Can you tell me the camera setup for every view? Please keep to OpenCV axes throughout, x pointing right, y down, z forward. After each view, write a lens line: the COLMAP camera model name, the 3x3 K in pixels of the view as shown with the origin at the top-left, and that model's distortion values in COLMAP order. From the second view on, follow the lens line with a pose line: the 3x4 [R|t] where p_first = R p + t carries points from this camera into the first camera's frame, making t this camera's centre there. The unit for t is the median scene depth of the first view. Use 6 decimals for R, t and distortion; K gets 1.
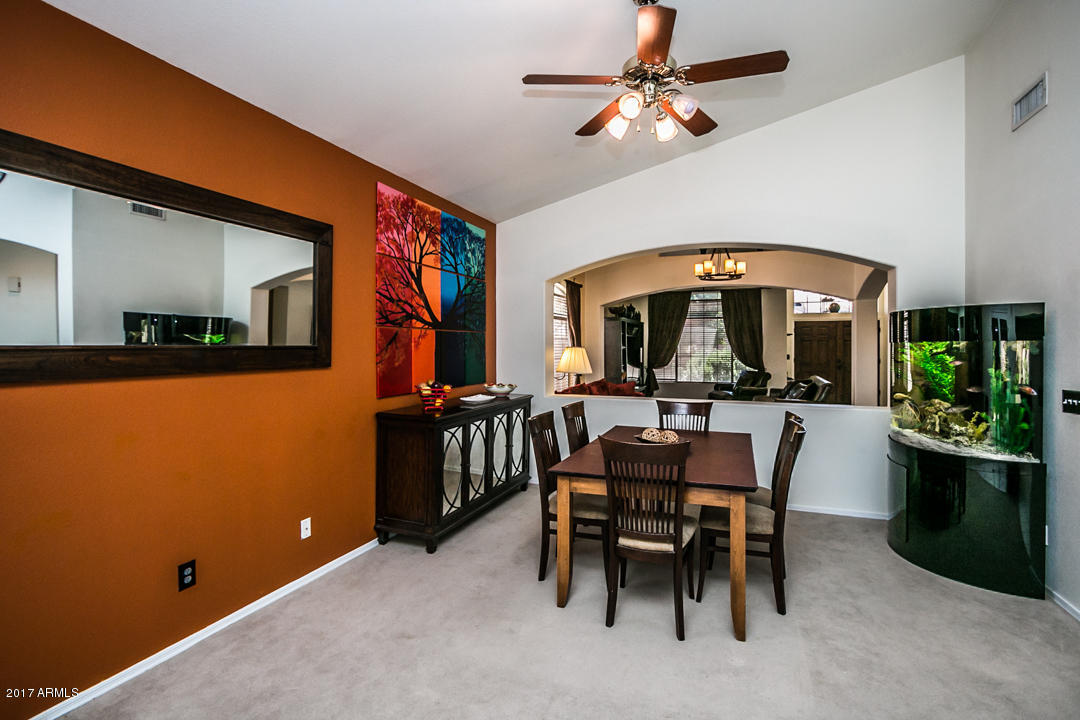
lens RADIAL K [[522.7, 0, 542.4], [0, 522.7, 345.5], [0, 0, 1]] dist [-0.001594, 0.000408]
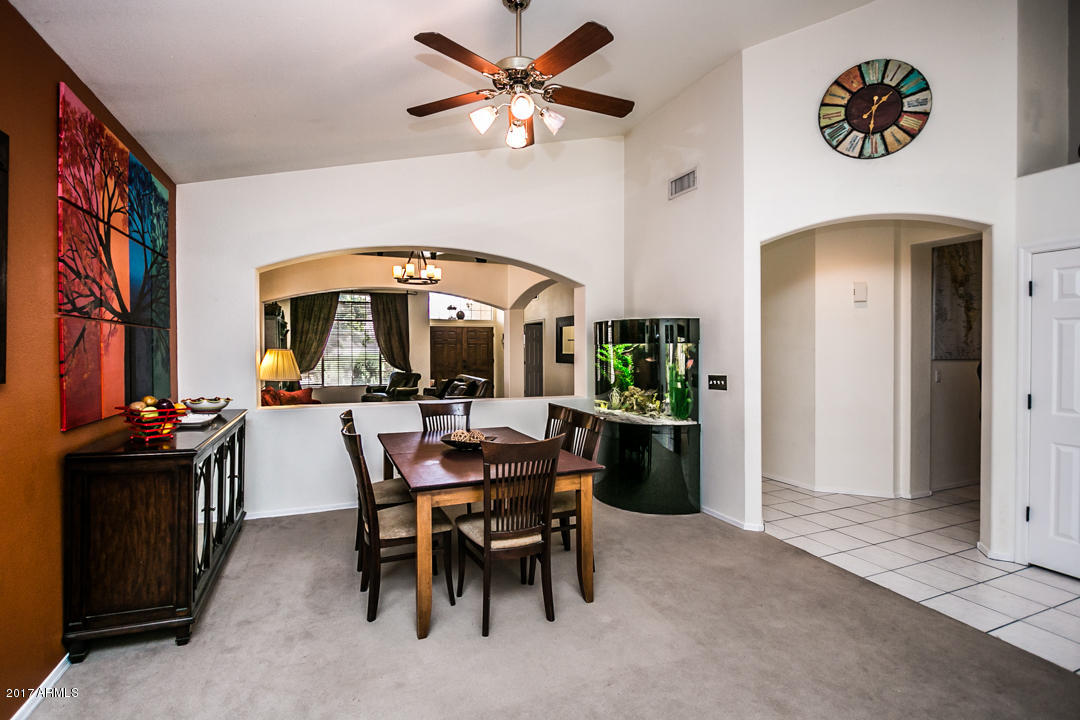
lens RADIAL K [[517.2, 0, 537.9], [0, 517.2, 352.5], [0, 0, 1]] dist [-0.003171, 0.000001]
pose [[0.731388, -0.007363, 0.681922, -0.301275], [0.002560, 0.999964, 0.008052, 0.003216], [-0.681957, -0.004144, 0.731381, 0.156976]]
